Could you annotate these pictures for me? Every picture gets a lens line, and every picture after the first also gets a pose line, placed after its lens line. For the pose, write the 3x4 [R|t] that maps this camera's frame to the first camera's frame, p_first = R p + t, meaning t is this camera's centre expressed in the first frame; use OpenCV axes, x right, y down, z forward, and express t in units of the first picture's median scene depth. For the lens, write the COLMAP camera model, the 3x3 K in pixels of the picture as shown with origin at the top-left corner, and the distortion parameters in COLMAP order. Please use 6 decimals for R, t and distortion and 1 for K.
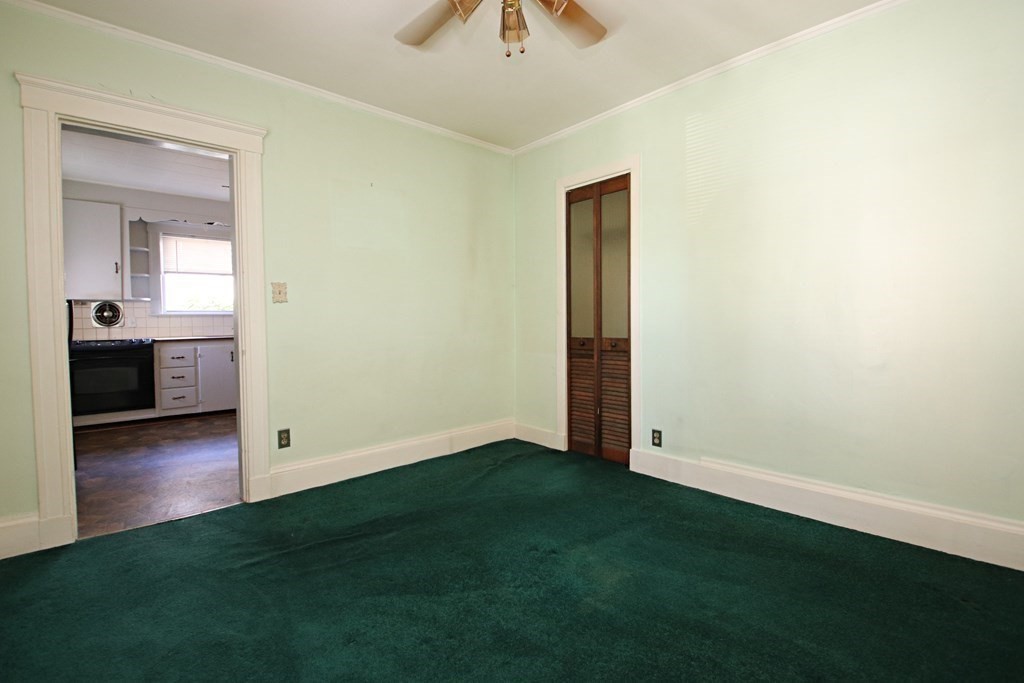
lens RADIAL K [[472.2, 0, 514.1], [0, 472.2, 333.9], [0, 0, 1]] dist [0.000373, -0.019679]
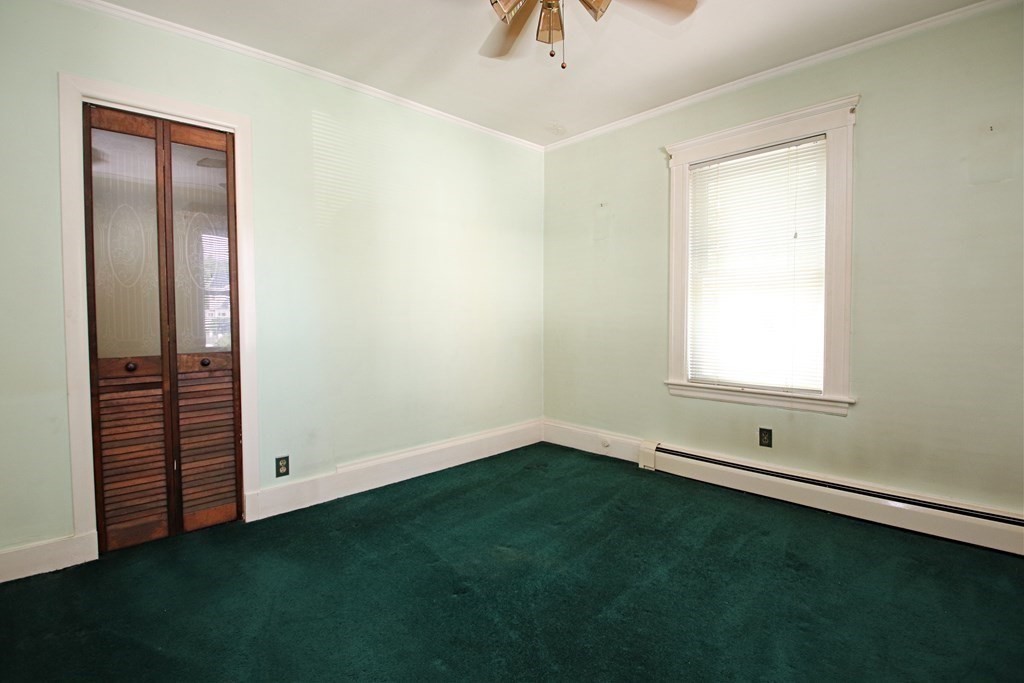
lens RADIAL K [[472.2, 0, 514.1], [0, 472.2, 333.9], [0, 0, 1]] dist [0.000373, -0.019679]
pose [[-0.034026, -0.018827, 0.999244, -0.526182], [0.041452, 0.998936, 0.020233, -0.014667], [-0.998561, 0.042109, -0.033209, 0.582567]]
